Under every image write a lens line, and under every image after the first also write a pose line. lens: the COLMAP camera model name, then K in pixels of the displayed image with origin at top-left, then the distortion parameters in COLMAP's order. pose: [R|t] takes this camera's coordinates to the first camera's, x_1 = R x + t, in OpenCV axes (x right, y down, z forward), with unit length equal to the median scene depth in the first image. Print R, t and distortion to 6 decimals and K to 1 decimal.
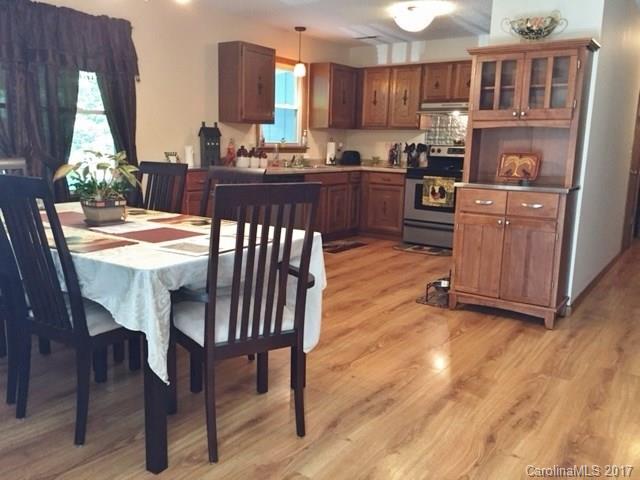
lens RADIAL K [[555.1, 0, 314.5], [0, 555.1, 238.2], [0, 0, 1]] dist [0.075980, -0.099702]
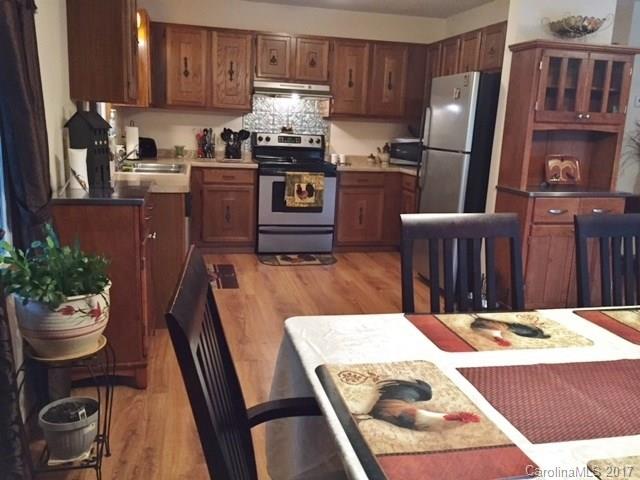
lens RADIAL K [[555.1, 0, 323.5], [0, 555.1, 237.8], [0, 0, 1]] dist [0.075980, -0.099702]
pose [[0.658548, -0.148054, 0.737831, -0.454872], [0.102714, 0.988964, 0.106769, -0.112551], [-0.745496, 0.005474, 0.666487, 0.470454]]
